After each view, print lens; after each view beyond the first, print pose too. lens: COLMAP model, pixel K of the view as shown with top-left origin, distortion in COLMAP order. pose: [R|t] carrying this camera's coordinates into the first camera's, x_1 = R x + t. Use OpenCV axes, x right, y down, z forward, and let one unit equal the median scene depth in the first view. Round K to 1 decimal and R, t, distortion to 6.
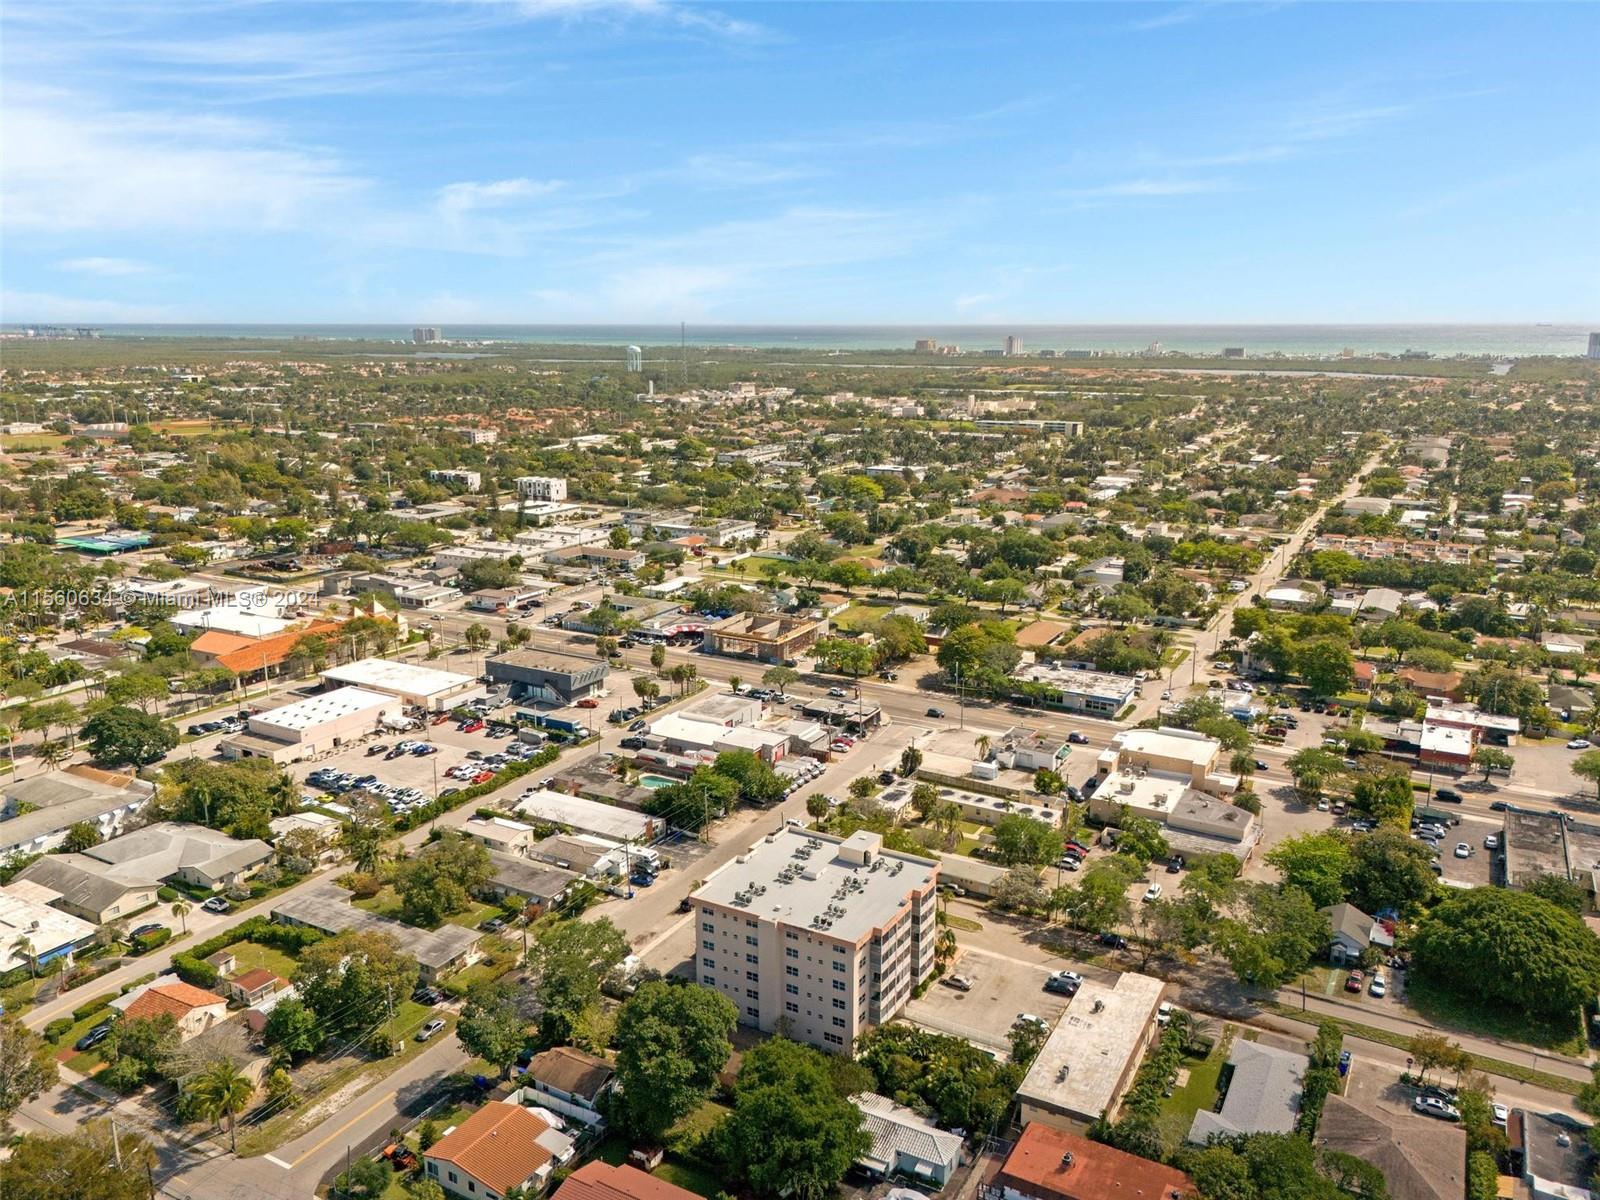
lens RADIAL K [[1182.9, 0, 799.1], [0, 1182.9, 591.6], [0, 0, 1]] dist [0.057977, -0.044975]
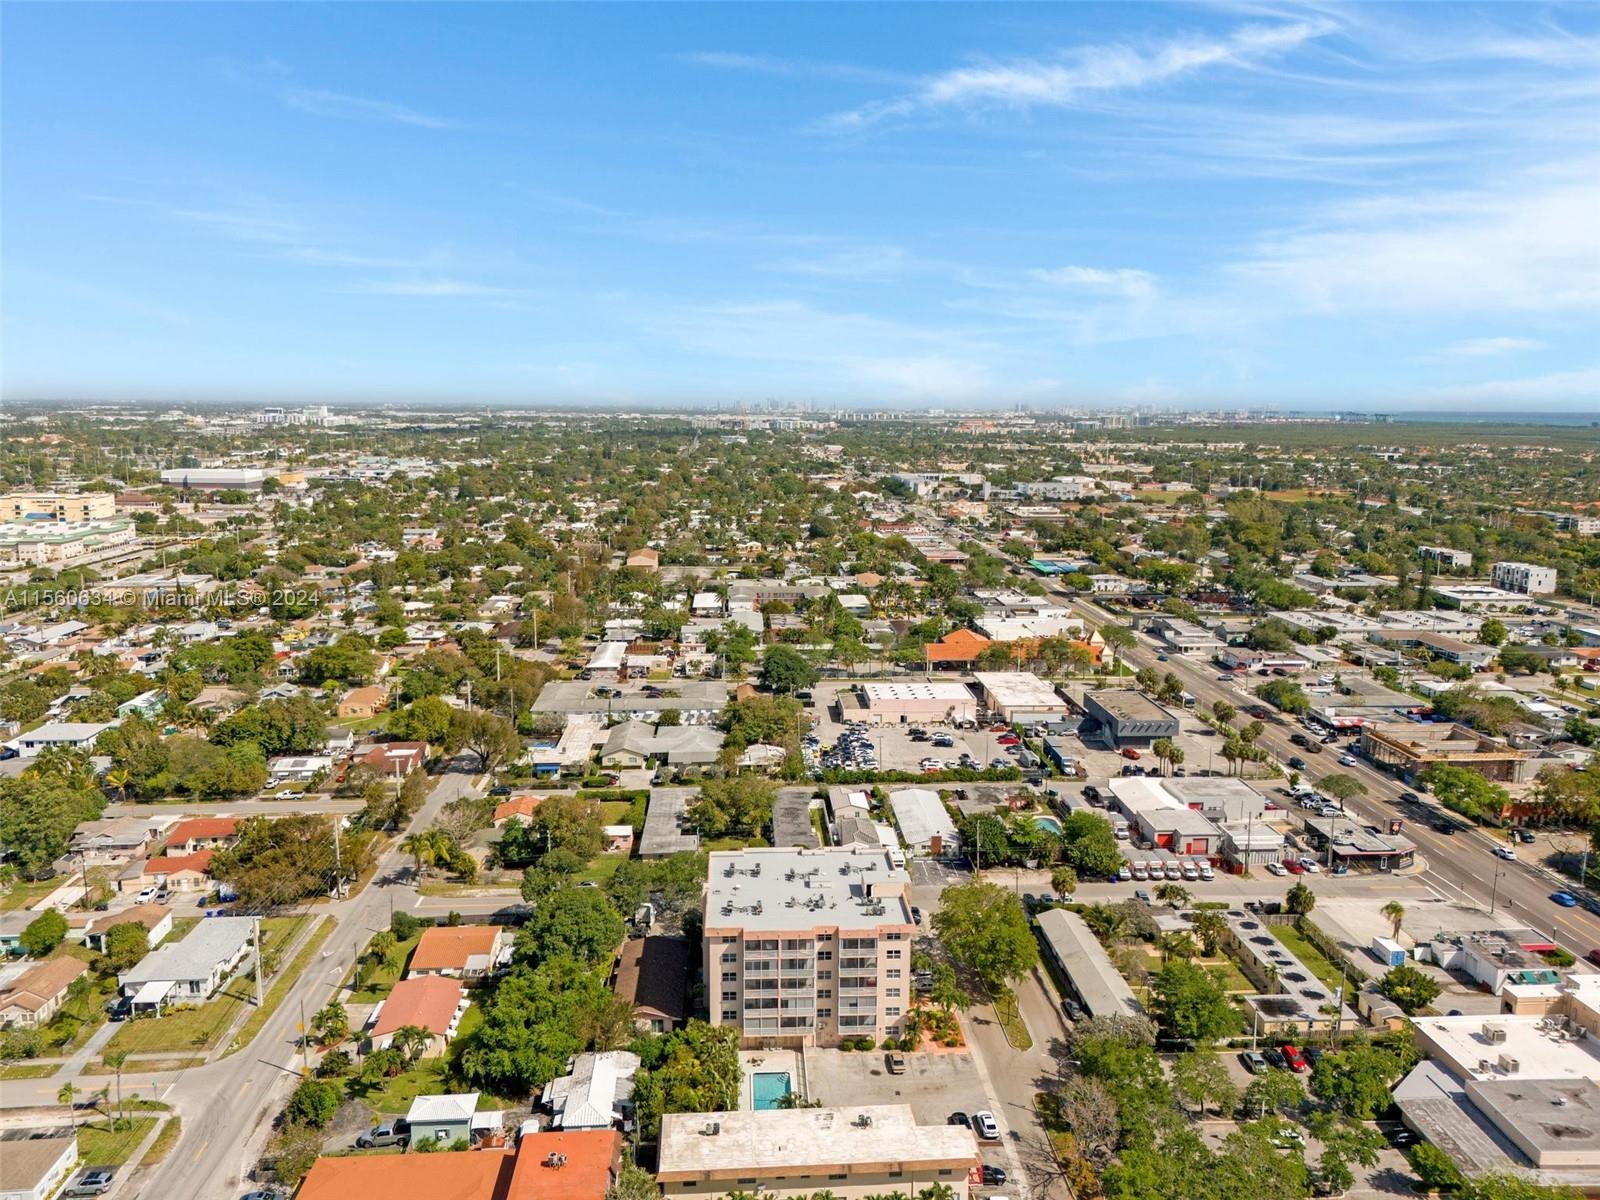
lens RADIAL K [[1162.5, 0, 800.0], [0, 1162.5, 600.0], [0, 0, 1]] dist [0.127498, -0.250270]
pose [[0.541982, 0.143323, -0.828079, 0.457839], [-0.194608, 0.979971, 0.042241, -0.014445], [0.817547, 0.138257, 0.559018, 0.262027]]
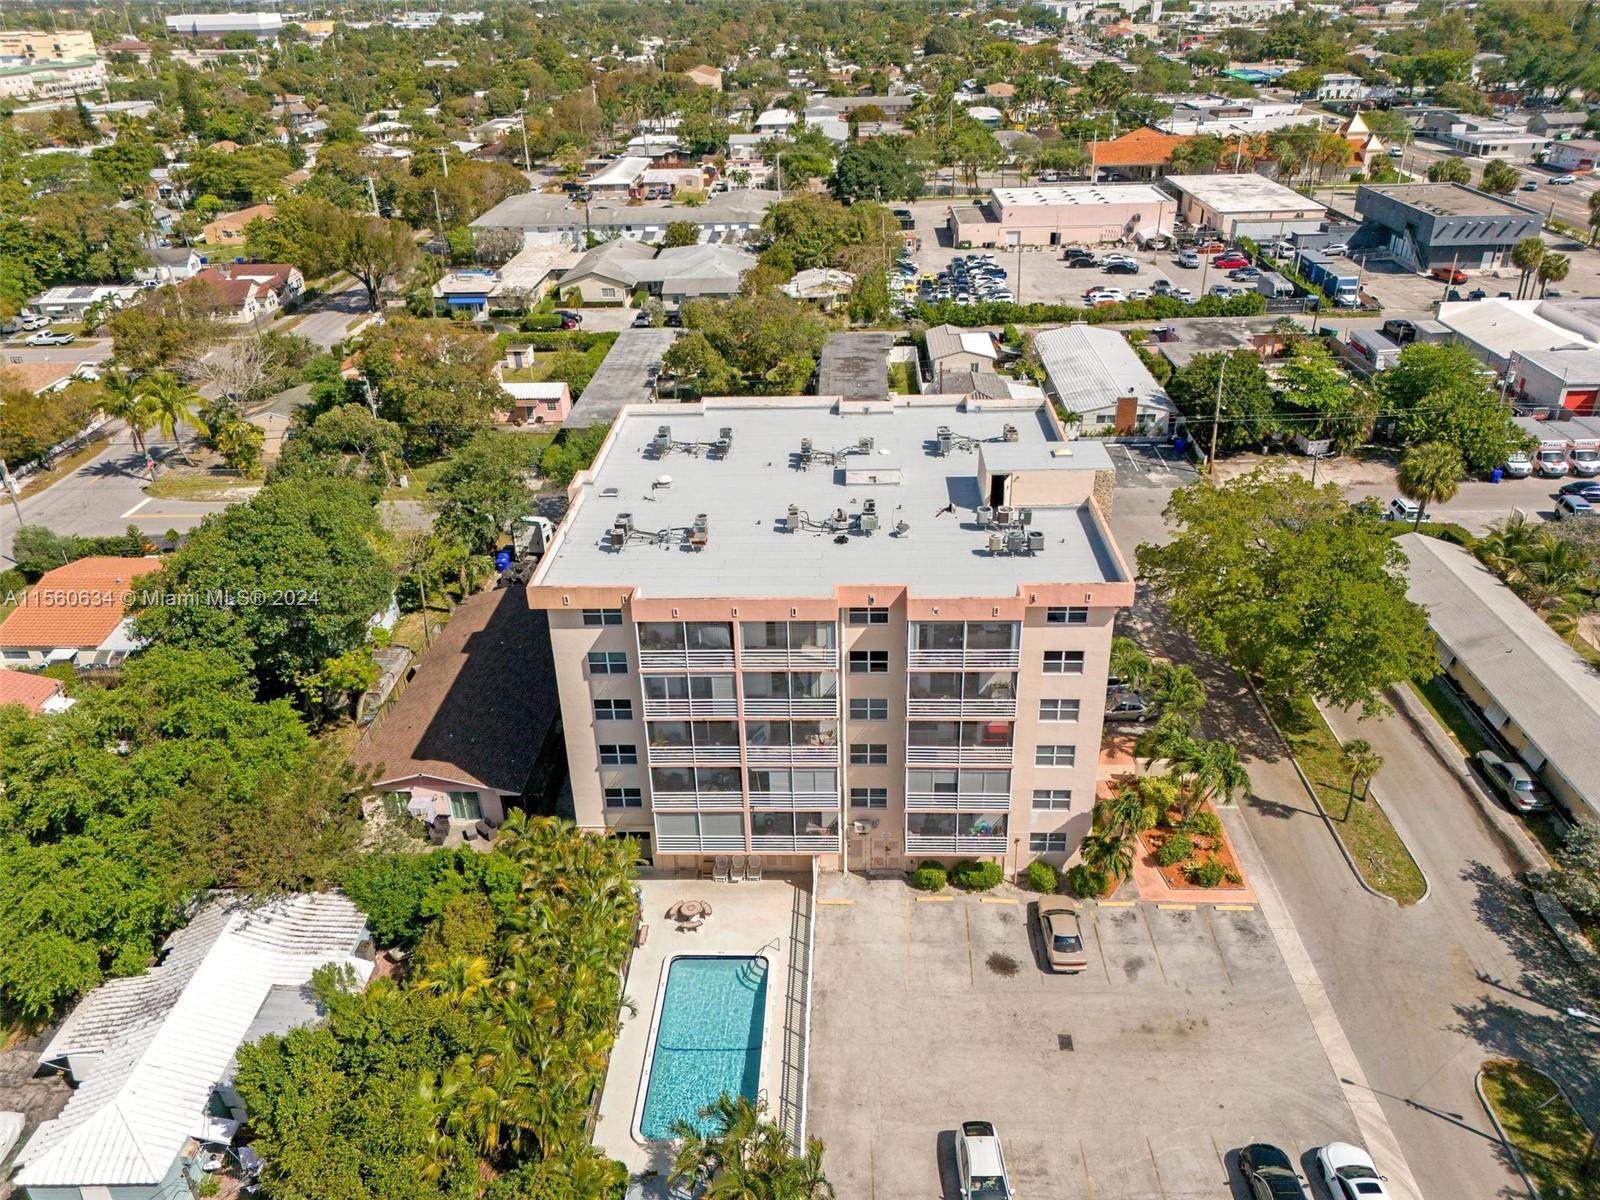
lens RADIAL K [[1182.9, 0, 799.1], [0, 1182.9, 591.6], [0, 0, 1]] dist [0.057977, -0.044975]
pose [[0.461540, 0.400265, -0.791687, 0.192728], [-0.173377, 0.915914, 0.361996, 0.084056], [0.870012, -0.029815, 0.492128, 0.483543]]
